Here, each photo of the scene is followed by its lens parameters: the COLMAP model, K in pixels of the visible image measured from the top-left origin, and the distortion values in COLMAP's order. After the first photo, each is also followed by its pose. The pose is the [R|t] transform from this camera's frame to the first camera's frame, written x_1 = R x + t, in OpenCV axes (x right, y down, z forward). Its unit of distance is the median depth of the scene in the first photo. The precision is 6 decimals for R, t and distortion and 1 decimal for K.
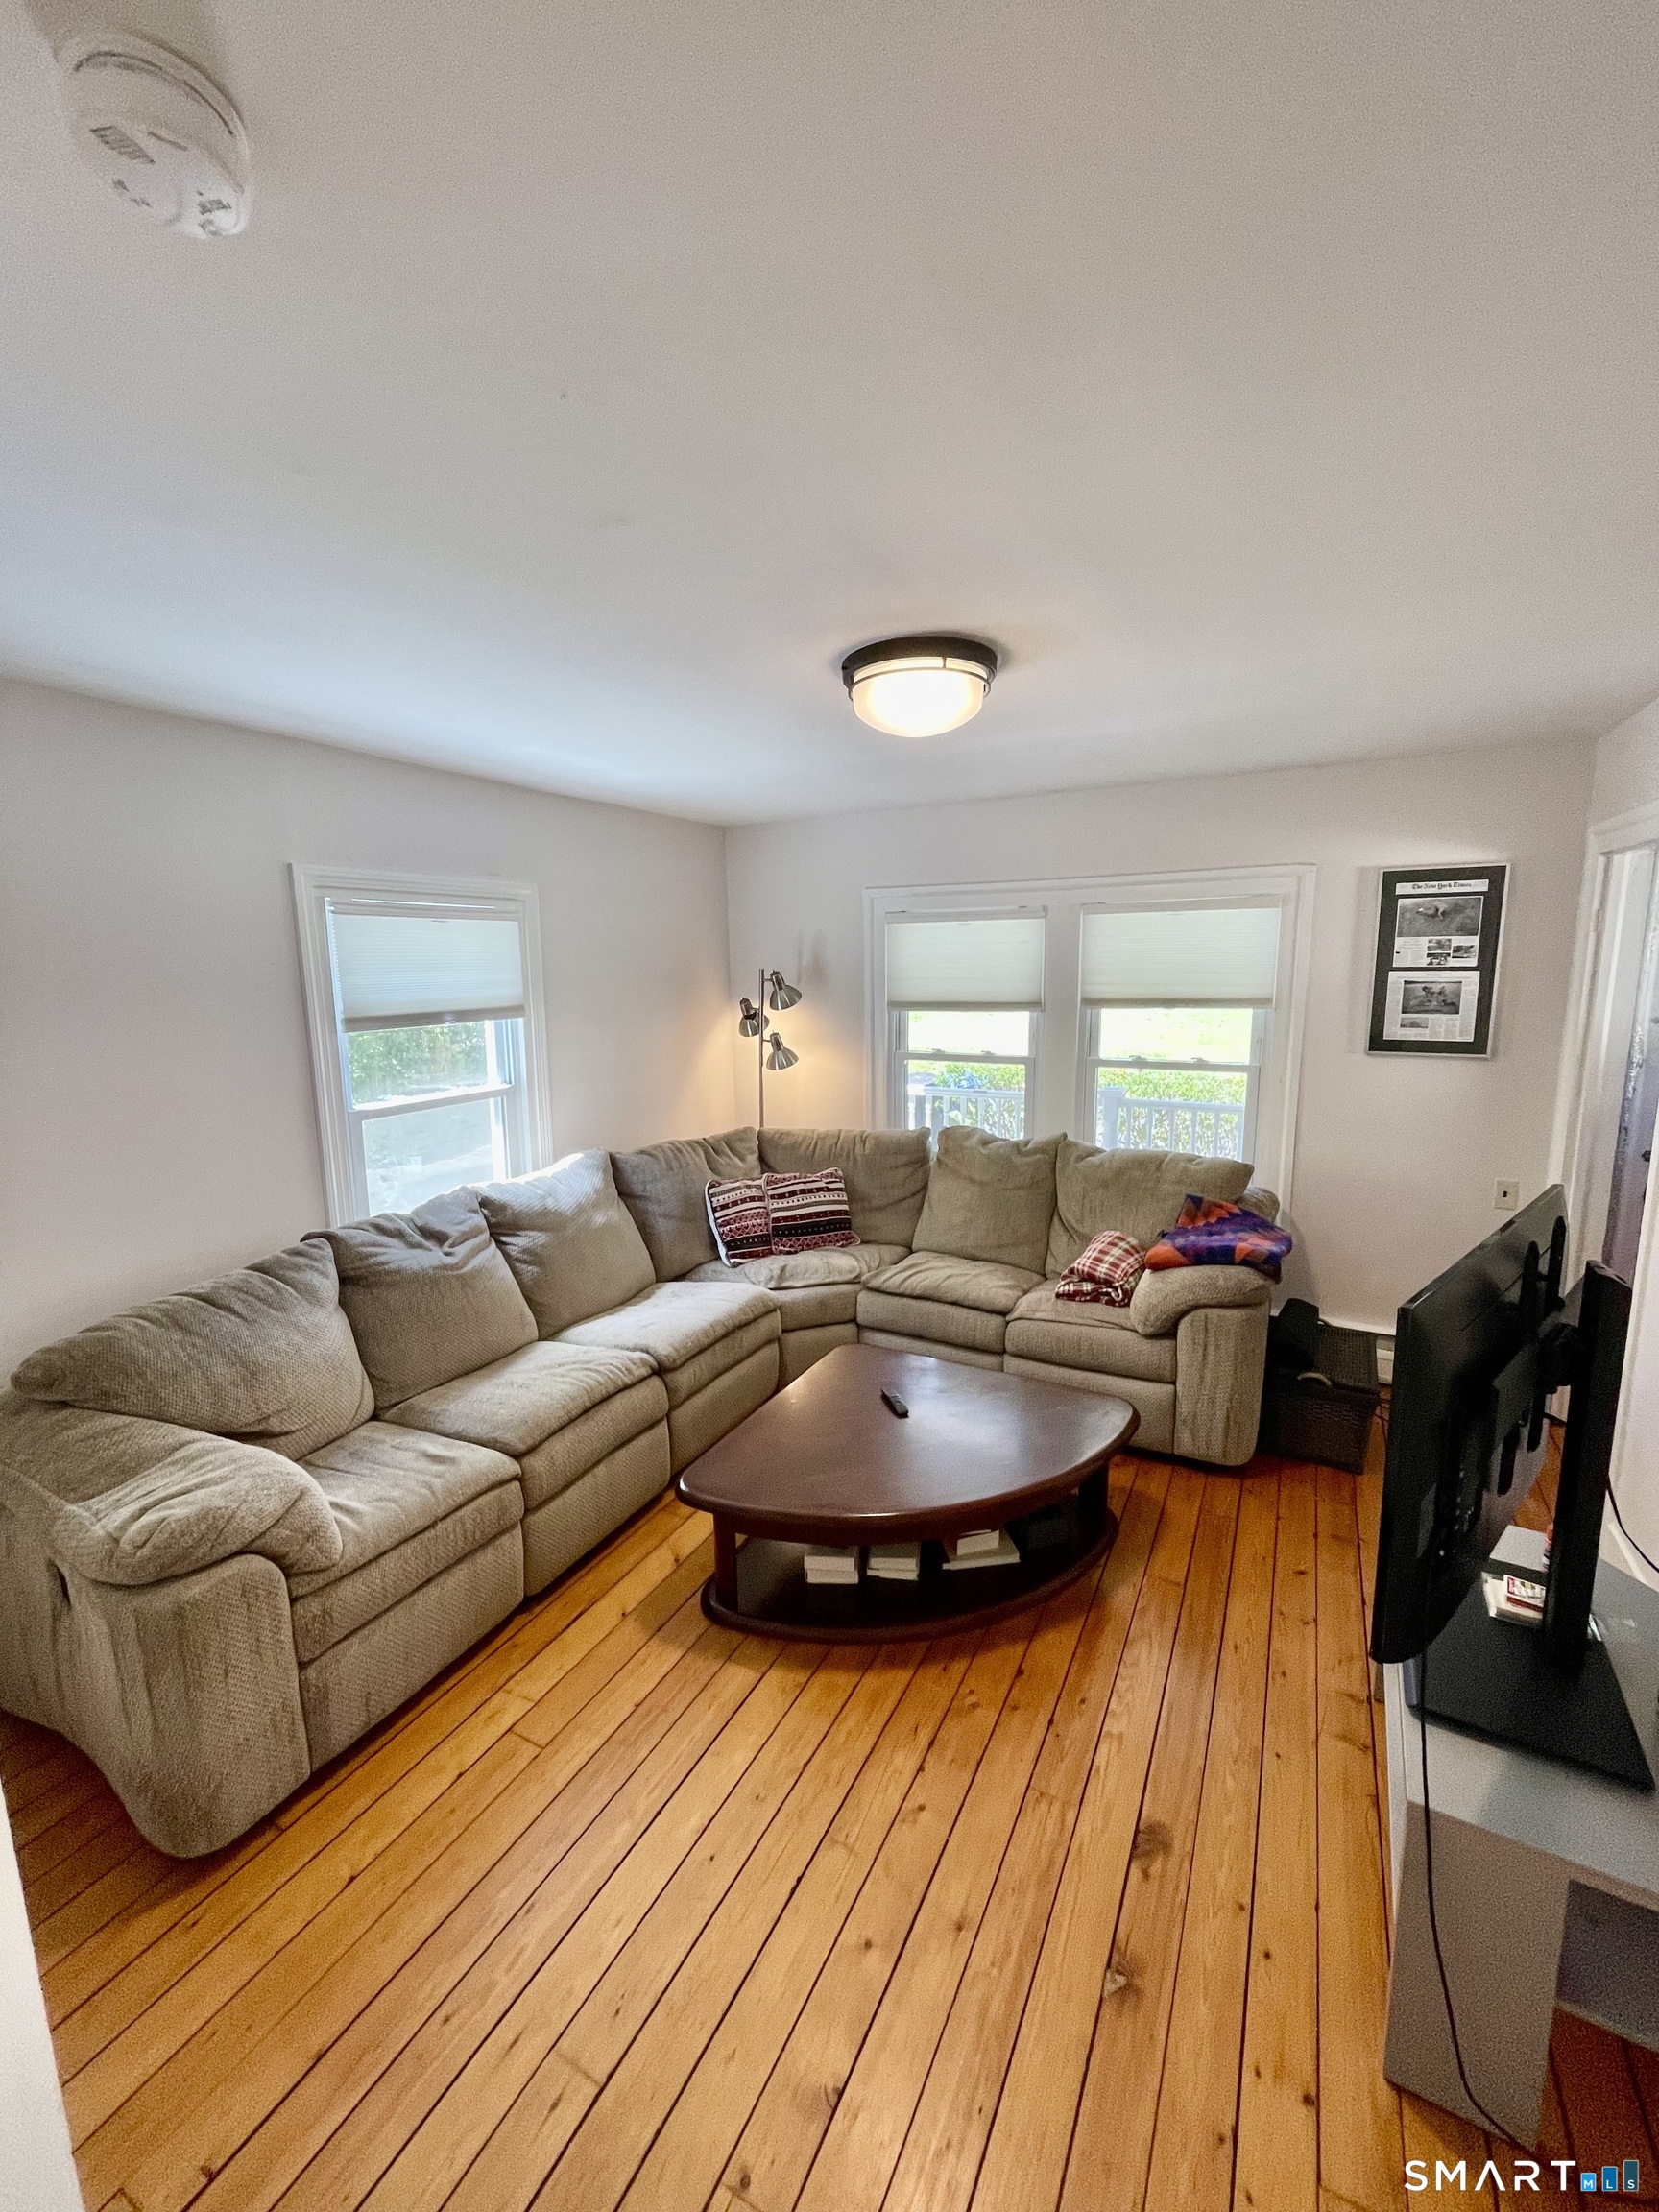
lens RADIAL K [[892.7, 0, 829.5], [0, 892.7, 1106.0], [0, 0, 1]] dist [-0.003644, -0.000162]
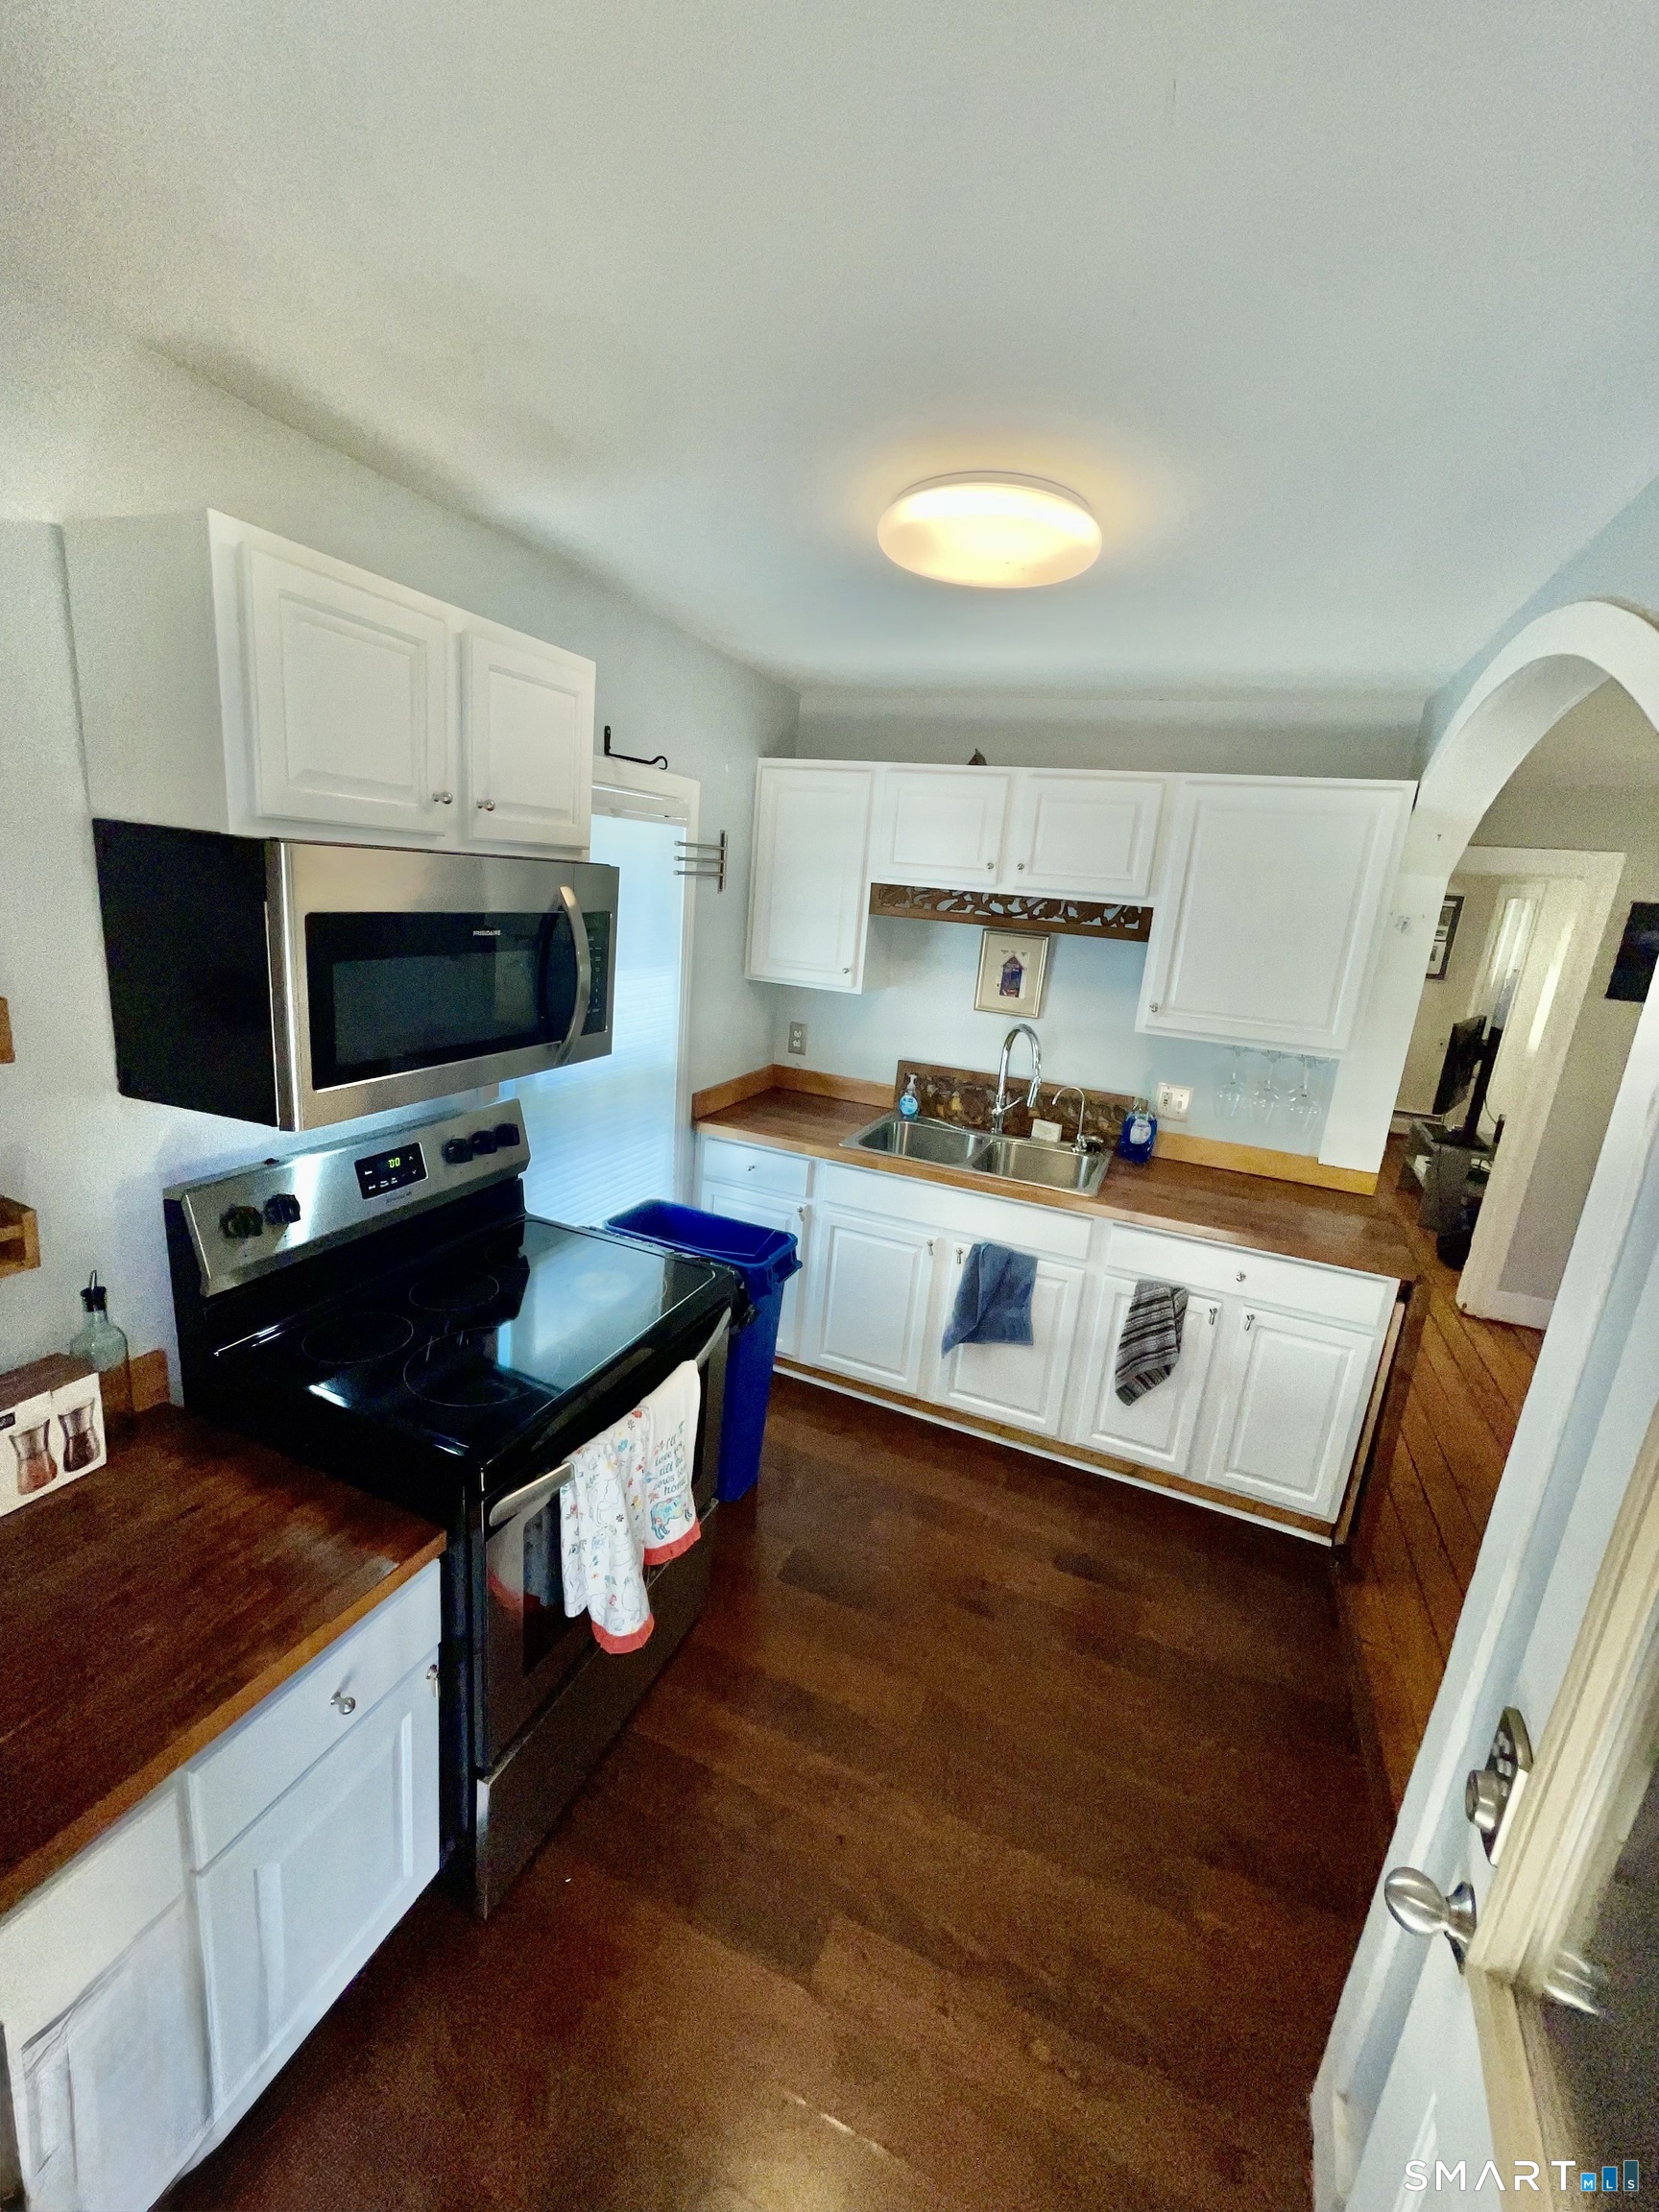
lens RADIAL K [[892.7, 0, 829.5], [0, 892.7, 1106.0], [0, 0, 1]] dist [-0.003644, -0.000162]
pose [[0.991248, 0.067413, 0.113502, -2.138294], [-0.077894, 0.992838, 0.090587, 0.361017], [-0.106582, -0.098635, 0.989400, -2.256734]]
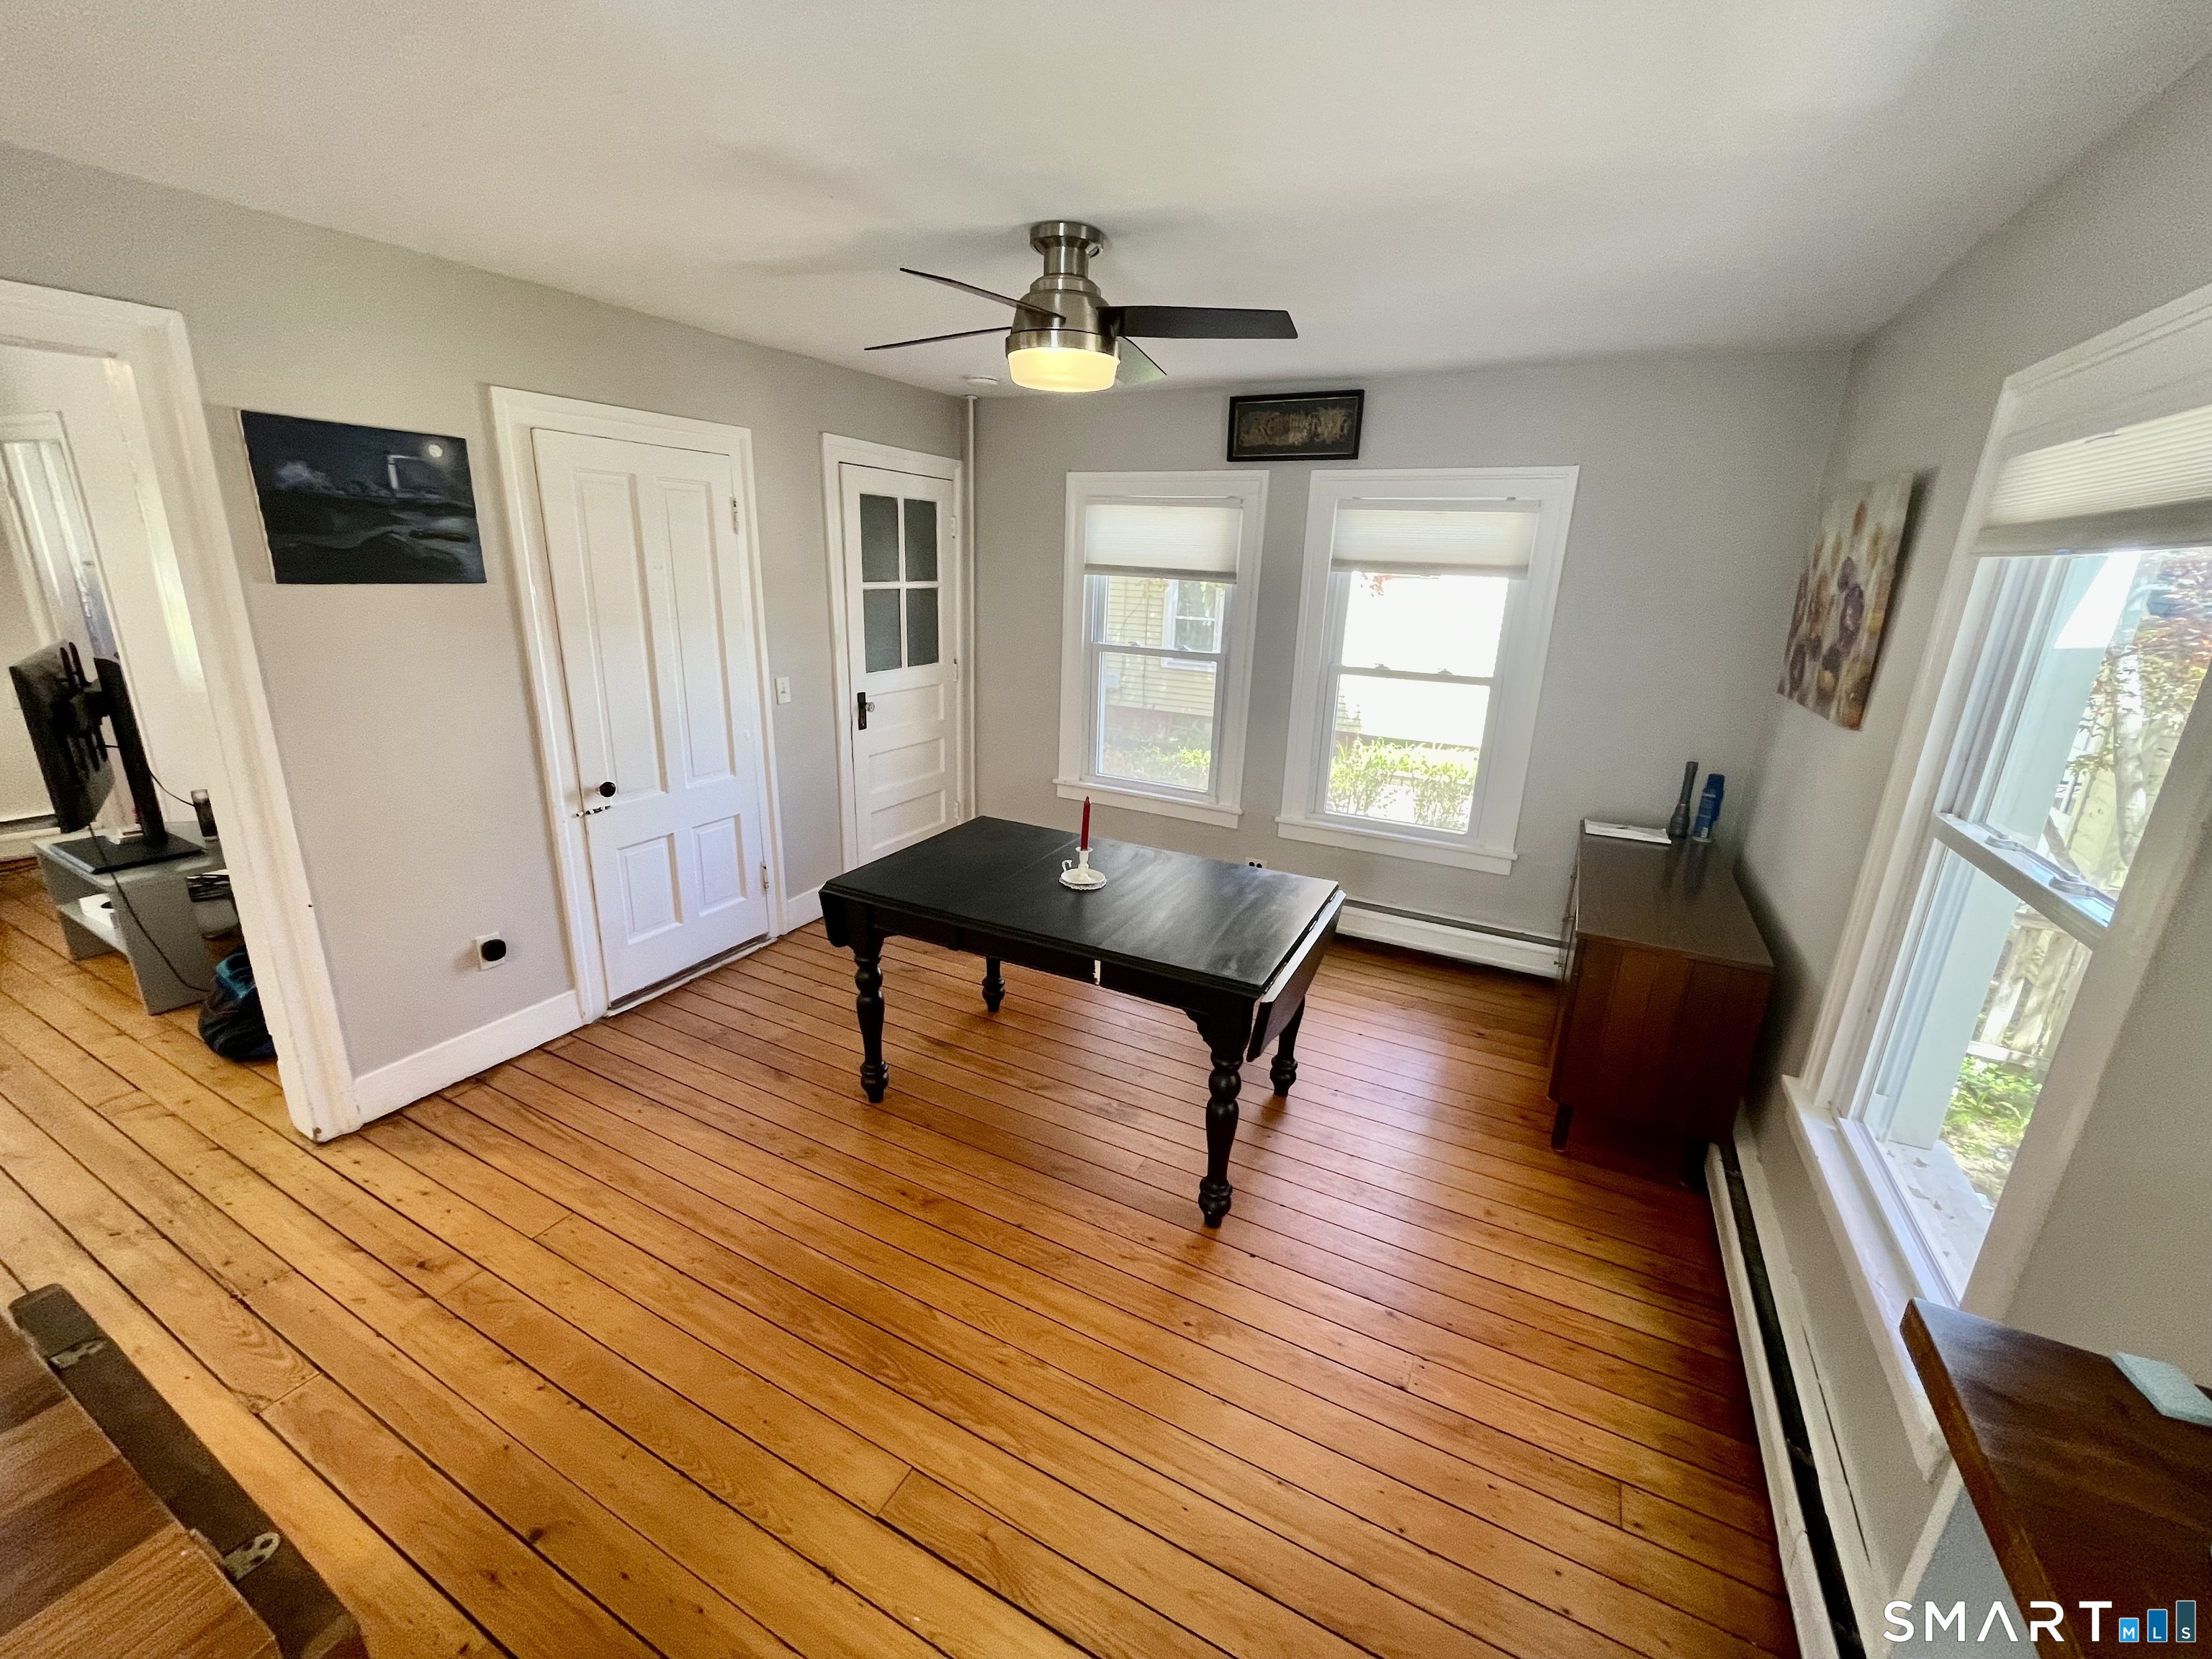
lens RADIAL K [[892.7, 0, 1106.0], [0, 892.7, 829.5], [0, 0, 1]] dist [-0.003644, -0.000162]
pose [[-0.009054, -0.277005, 0.960826, -1.324921], [0.122806, 0.953284, 0.275987, 0.264515], [-0.992389, 0.120493, 0.025387, -1.409808]]
